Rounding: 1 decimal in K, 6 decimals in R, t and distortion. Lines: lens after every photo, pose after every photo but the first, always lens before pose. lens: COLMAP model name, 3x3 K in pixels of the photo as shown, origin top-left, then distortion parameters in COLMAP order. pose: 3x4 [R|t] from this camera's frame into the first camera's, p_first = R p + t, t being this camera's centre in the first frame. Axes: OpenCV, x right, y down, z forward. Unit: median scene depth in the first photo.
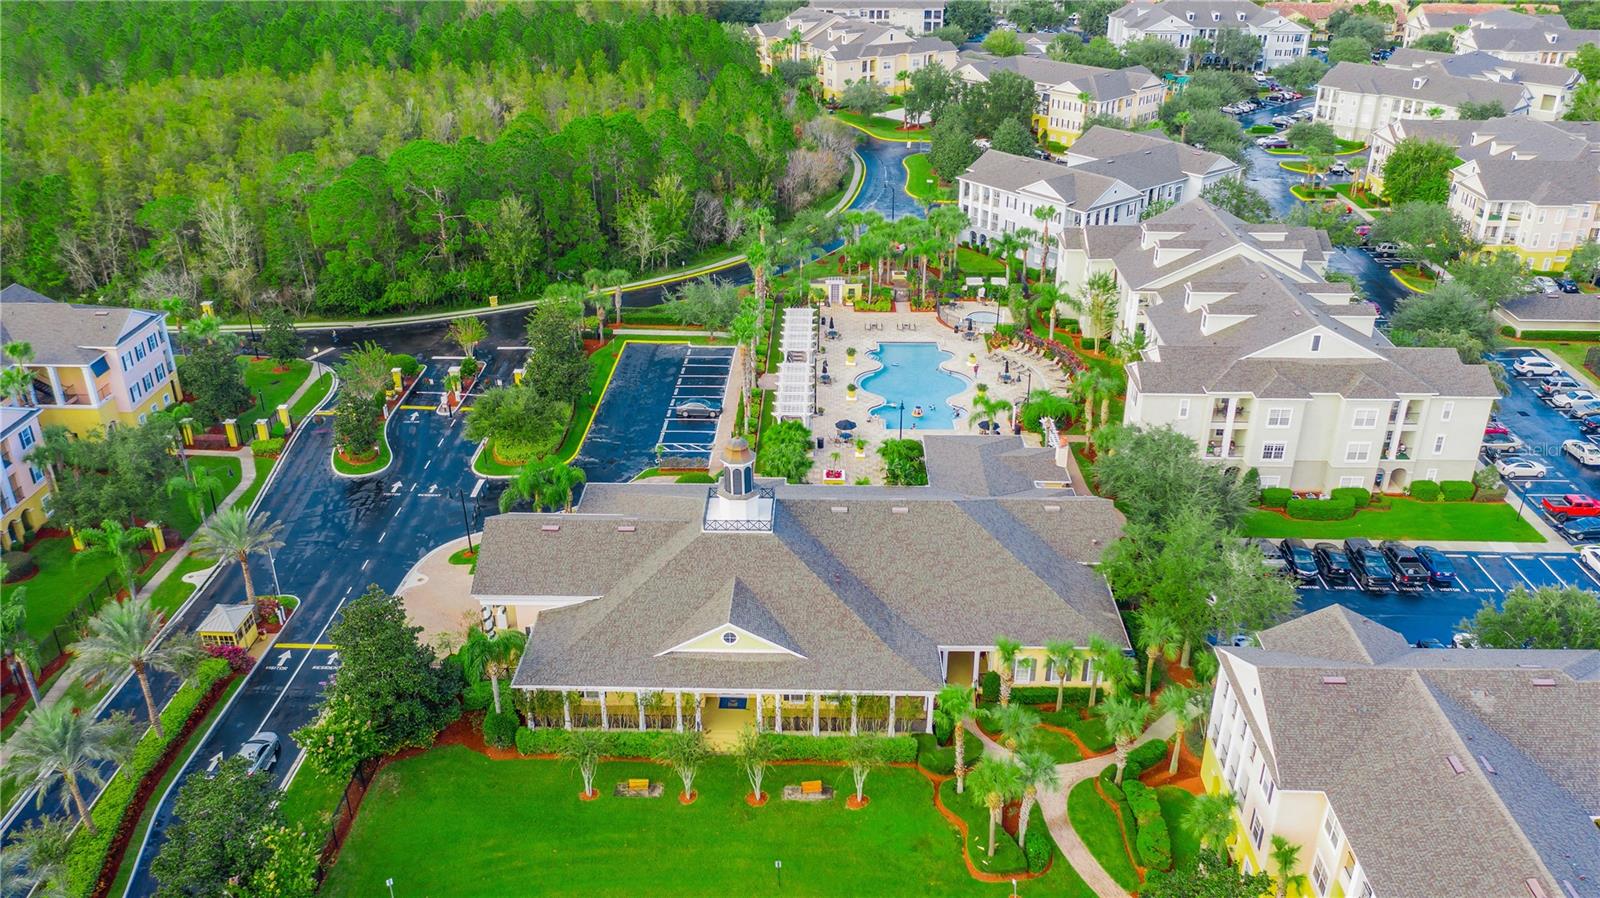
lens RADIAL K [[1243.6, 0, 803.6], [0, 1243.6, 451.7], [0, 0, 1]] dist [-0.042083, 0.016950]
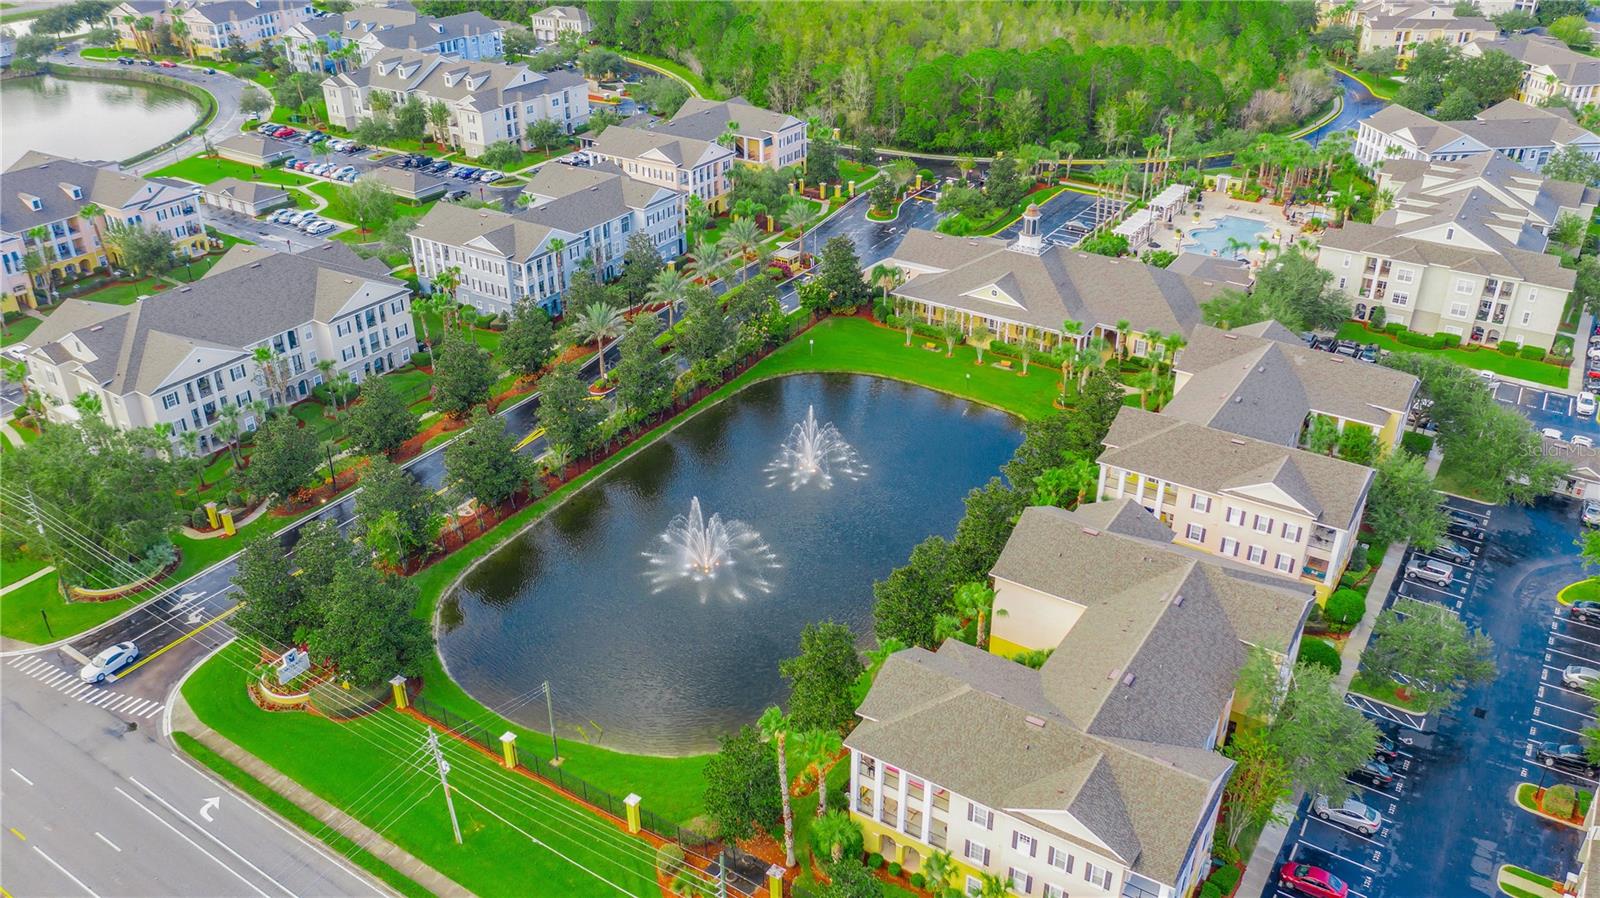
lens RADIAL K [[1243.6, 0, 794.0], [0, 1243.6, 448.3], [0, 0, 1]] dist [-0.042083, 0.016950]
pose [[0.849341, 0.251090, -0.464299, 0.385322], [-0.231342, 0.967705, 0.100136, 0.154848], [0.474448, 0.022362, 0.879999, -0.537400]]
